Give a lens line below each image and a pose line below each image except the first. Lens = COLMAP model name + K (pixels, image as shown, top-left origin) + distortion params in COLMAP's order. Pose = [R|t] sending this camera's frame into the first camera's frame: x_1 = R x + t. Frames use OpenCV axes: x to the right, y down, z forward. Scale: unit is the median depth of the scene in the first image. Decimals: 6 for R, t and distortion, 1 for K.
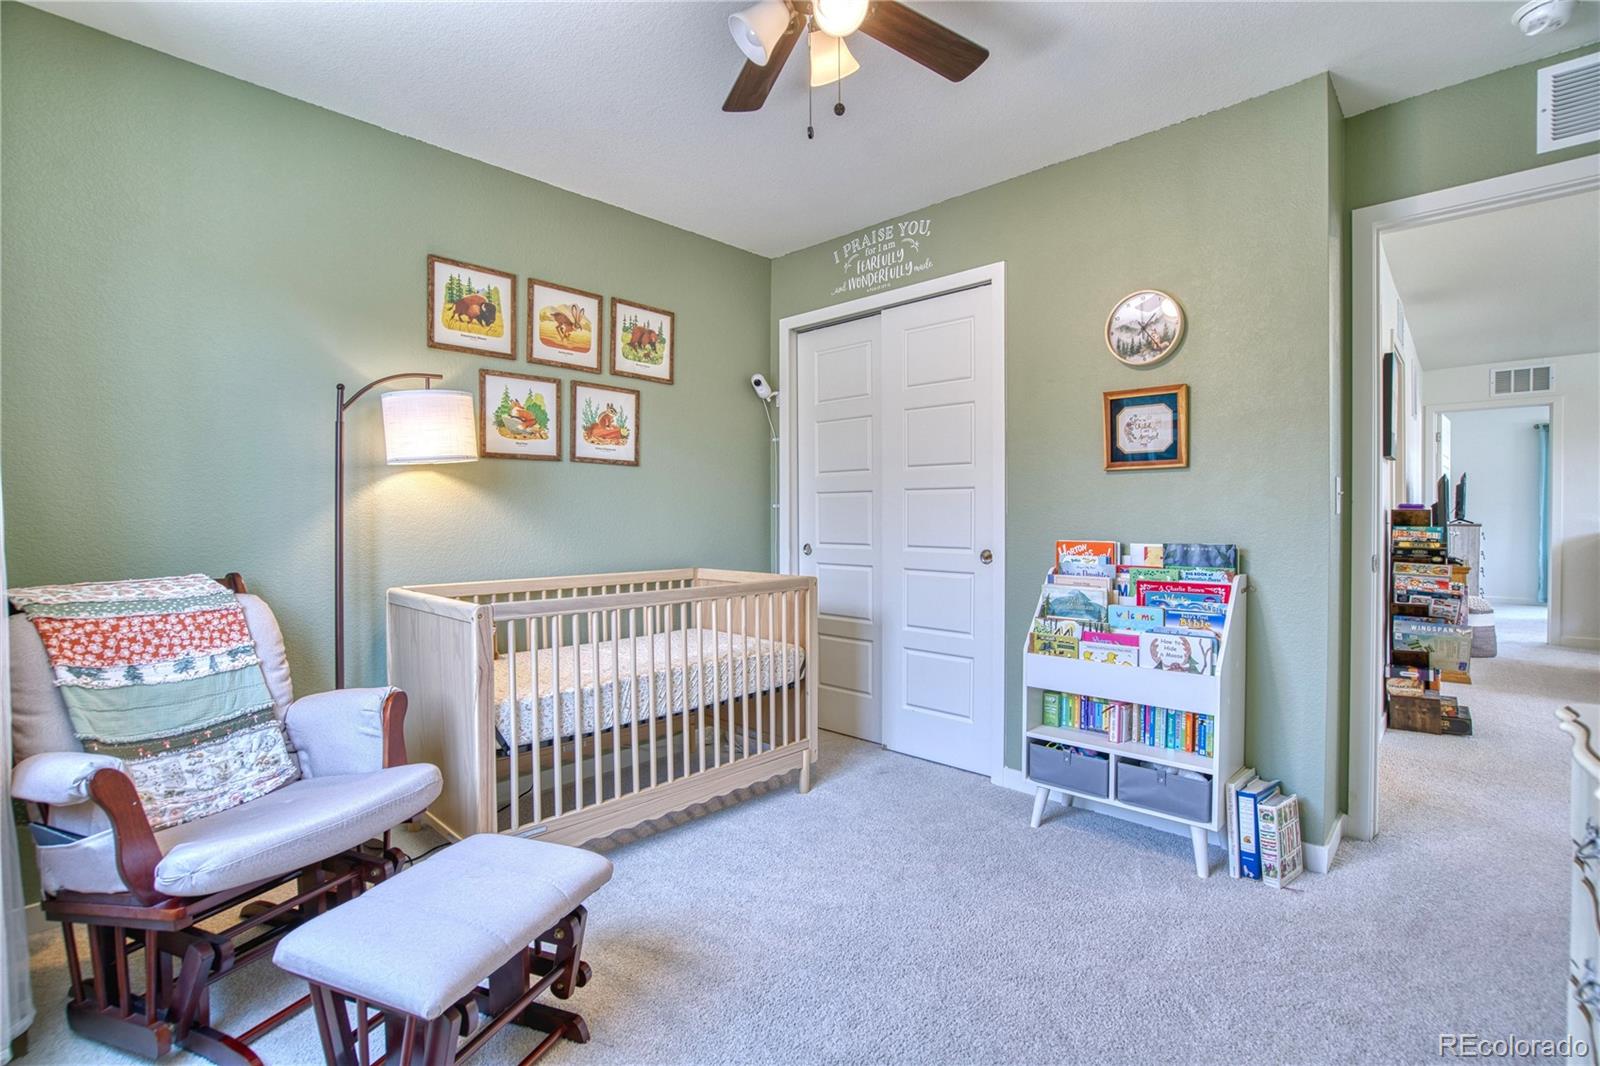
lens RADIAL K [[747.0, 0, 803.7], [0, 747.0, 527.3], [0, 0, 1]] dist [-0.037270, 0.009049]
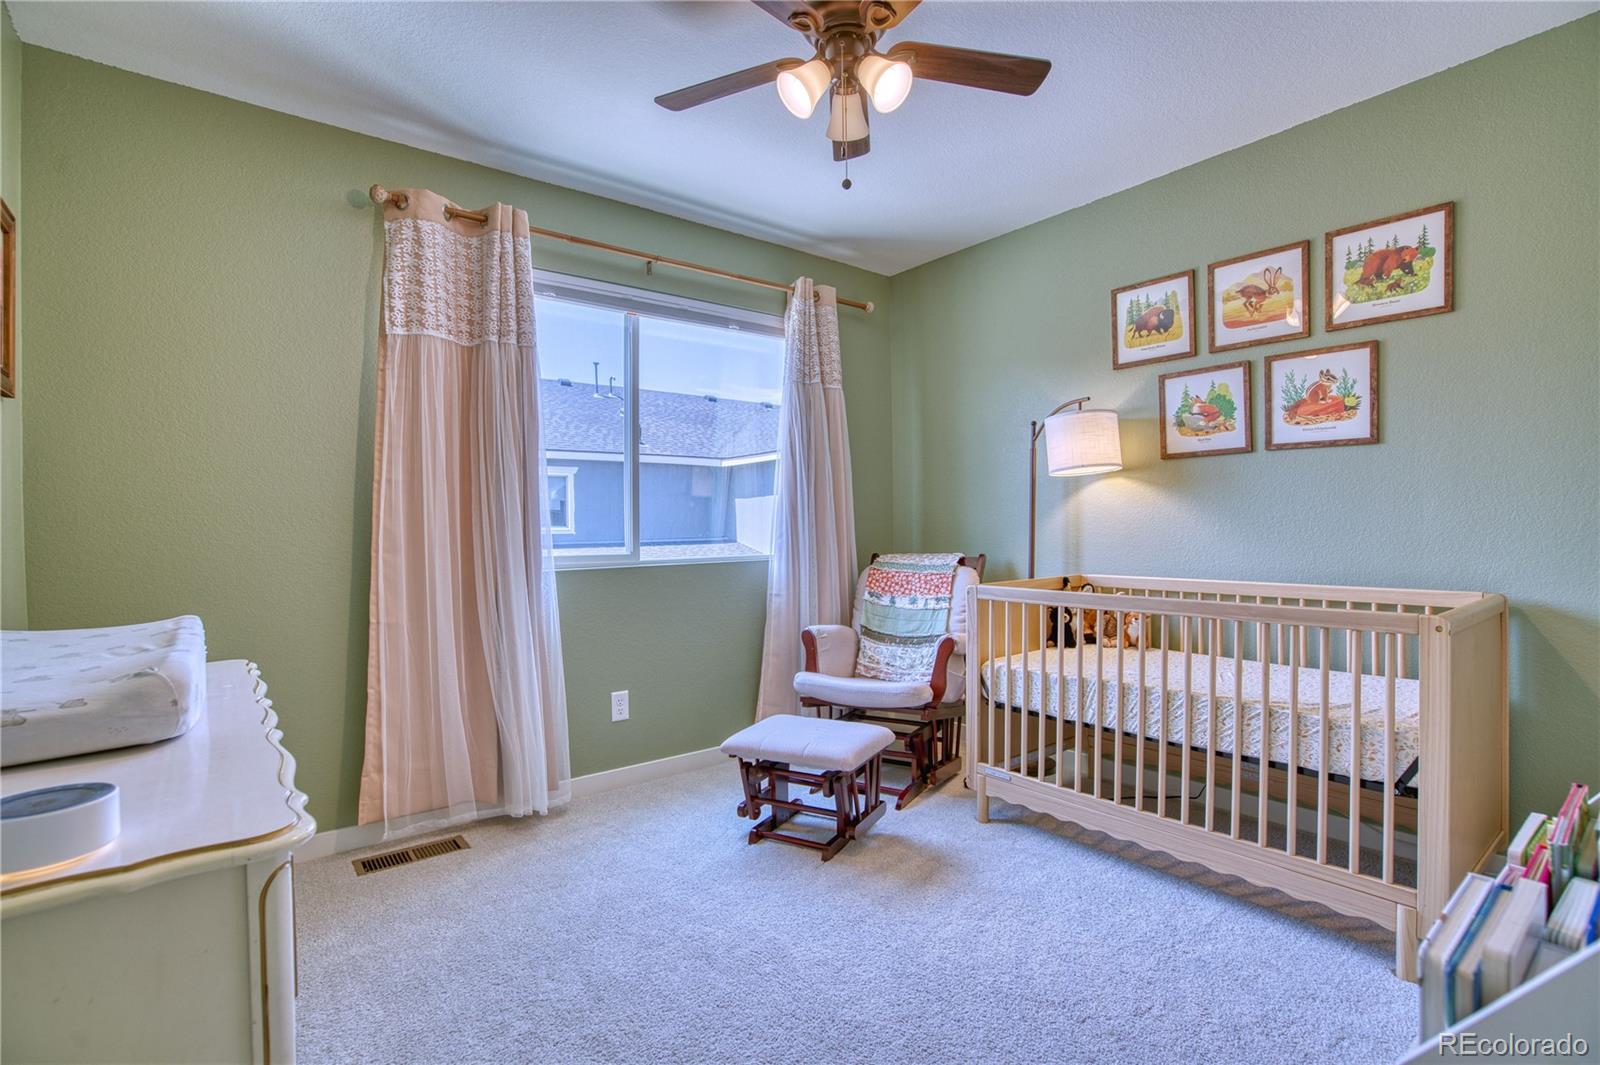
lens RADIAL K [[747.0, 0, 798.3], [0, 747.0, 534.0], [0, 0, 1]] dist [-0.037270, 0.009049]
pose [[-0.146566, 0.013740, -0.989105, 0.631174], [-0.000670, 0.999902, 0.013989, -0.003015], [0.989201, 0.002713, -0.146543, 0.599929]]
